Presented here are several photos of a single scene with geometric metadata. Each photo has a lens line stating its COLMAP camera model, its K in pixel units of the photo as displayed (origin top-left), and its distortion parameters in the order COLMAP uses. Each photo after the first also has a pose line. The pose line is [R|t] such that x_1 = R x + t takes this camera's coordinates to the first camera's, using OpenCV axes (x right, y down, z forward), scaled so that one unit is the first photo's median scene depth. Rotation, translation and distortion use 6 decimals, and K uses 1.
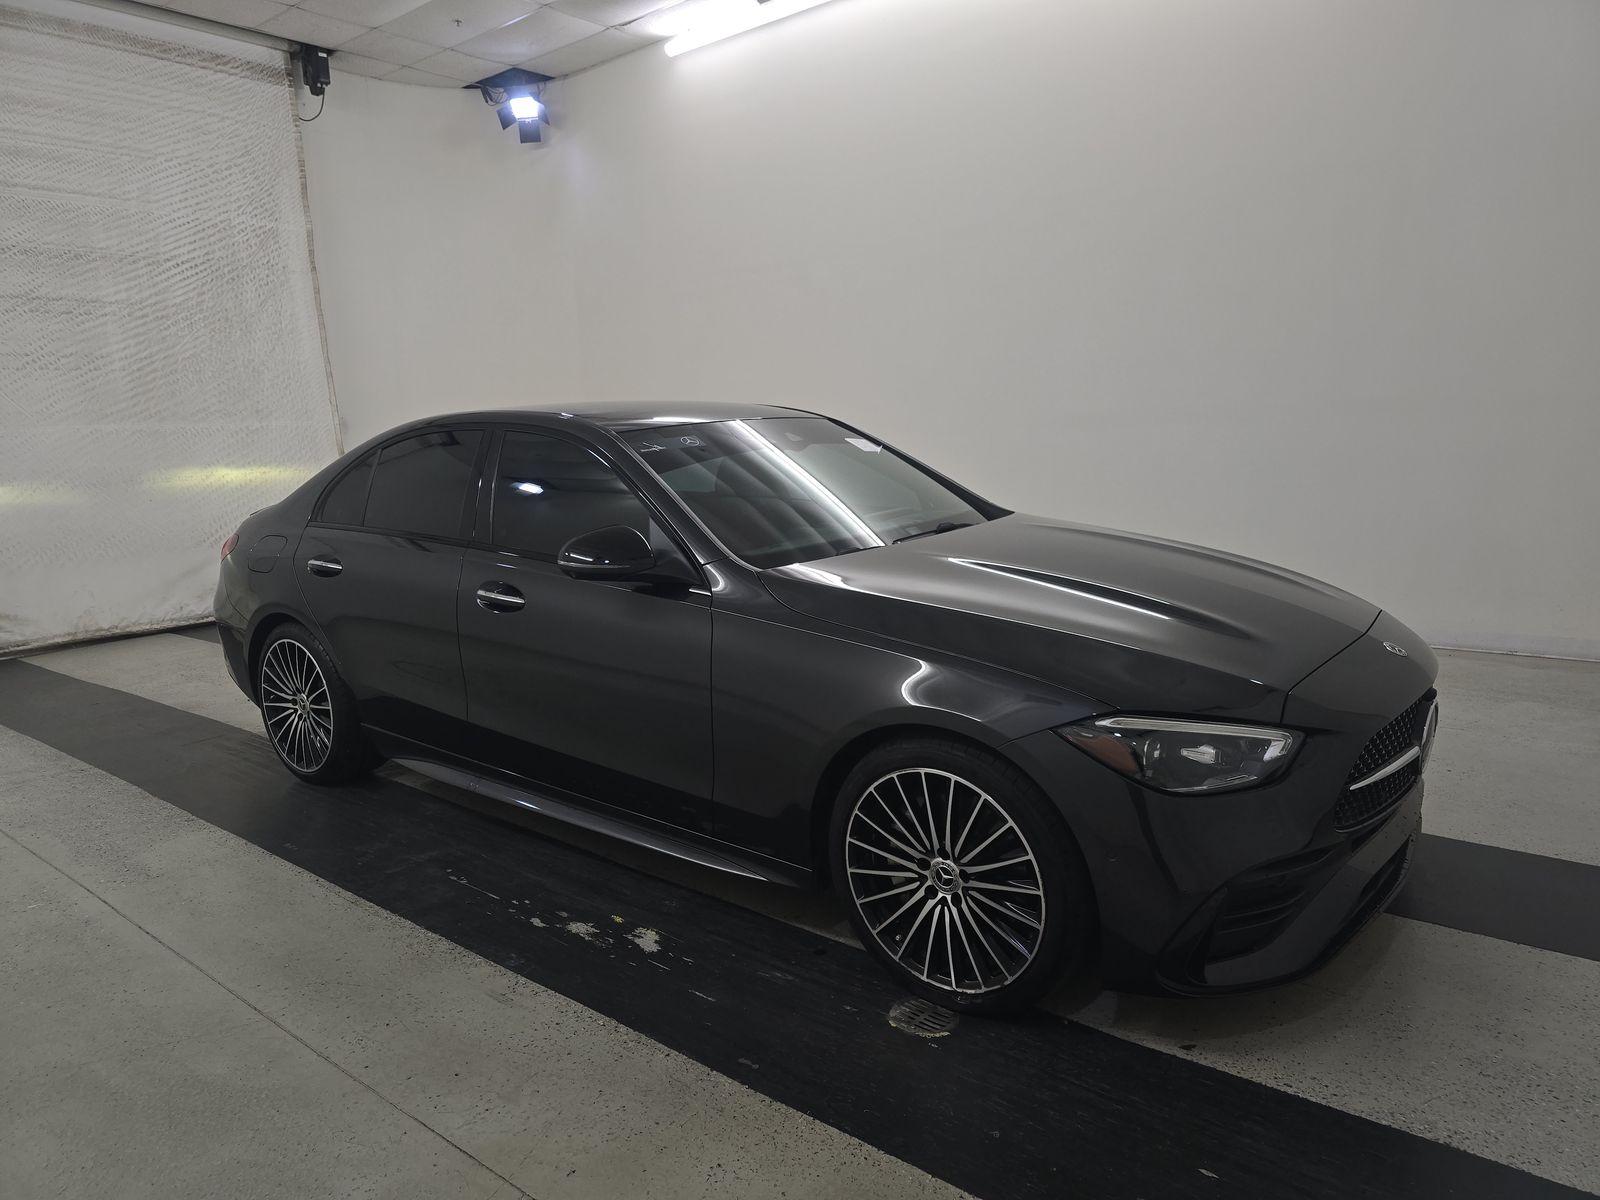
lens RADIAL K [[1060.5, 0, 795.8], [0, 1060.5, 598.8], [0, 0, 1]] dist [0.023474, -0.022003]
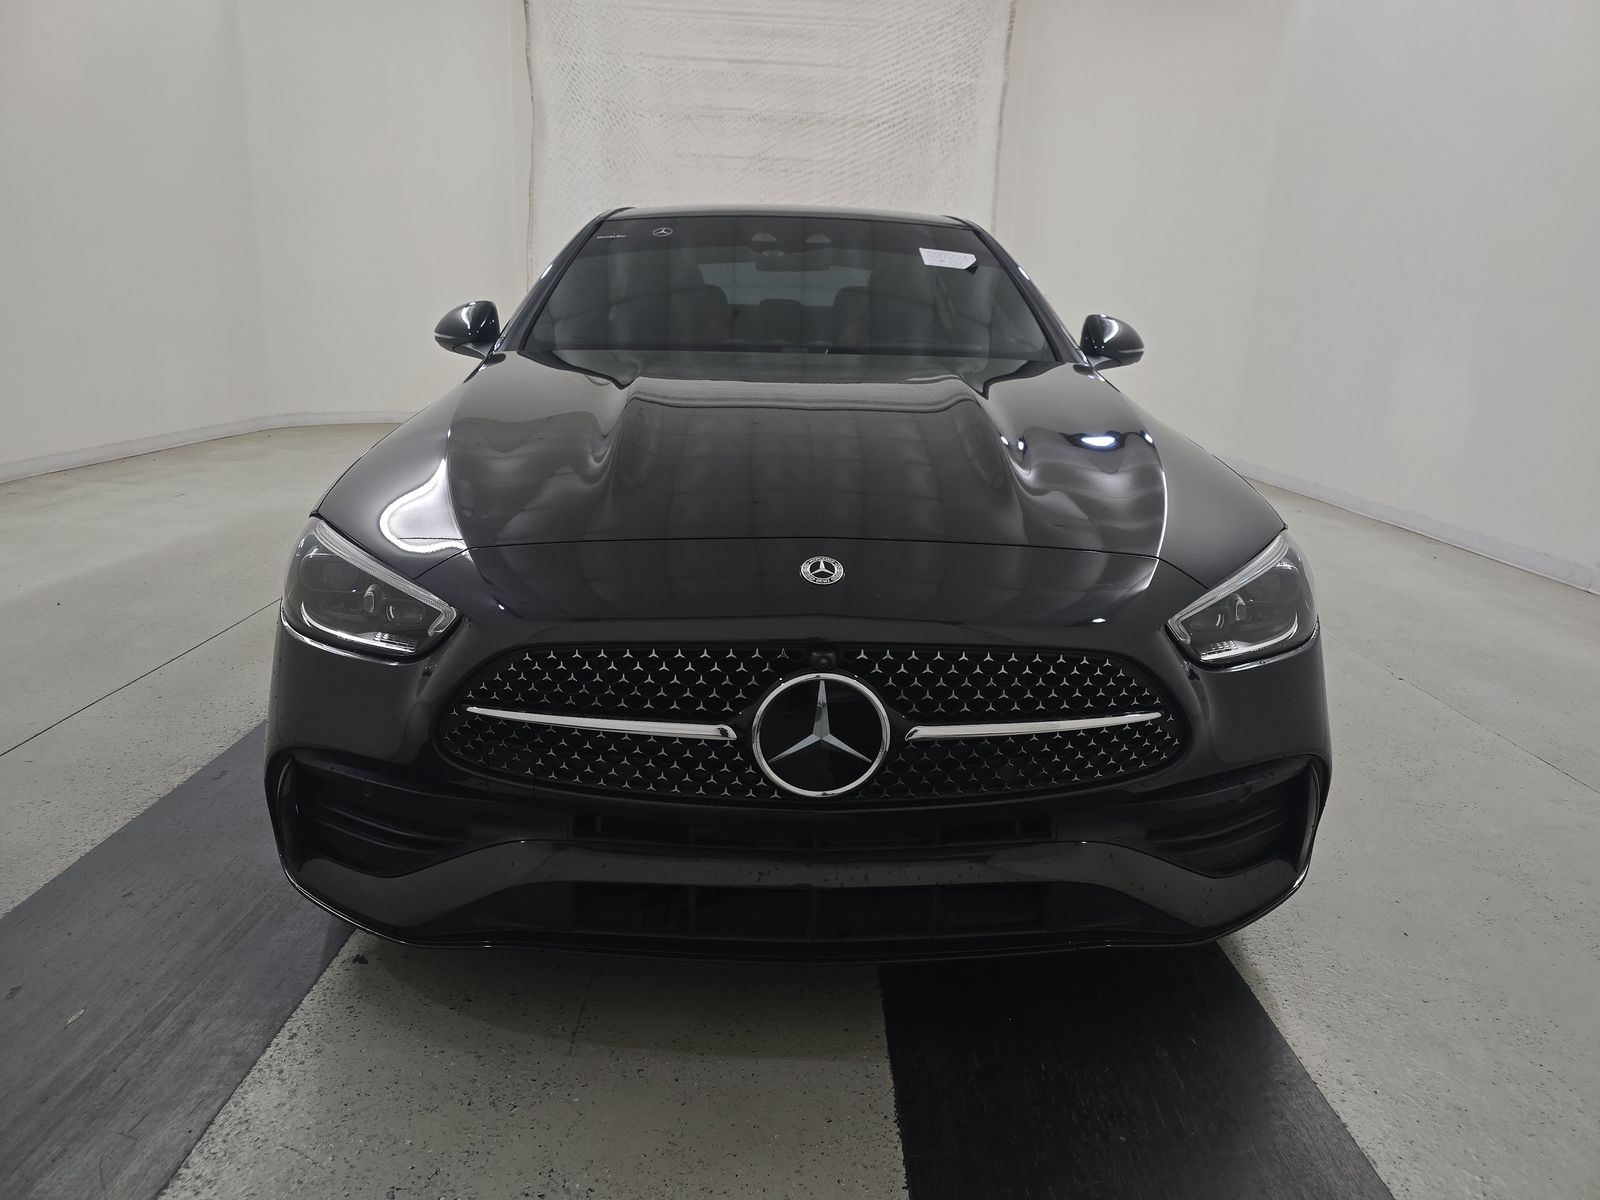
lens RADIAL K [[1060.5, 0, 796.6], [0, 1060.5, 603.4], [0, 0, 1]] dist [0.023474, -0.022003]
pose [[0.658407, 0.261107, -0.705920, 0.291082], [-0.183423, 0.965284, 0.185963, -0.019418], [0.729970, 0.007043, 0.683443, 0.174856]]
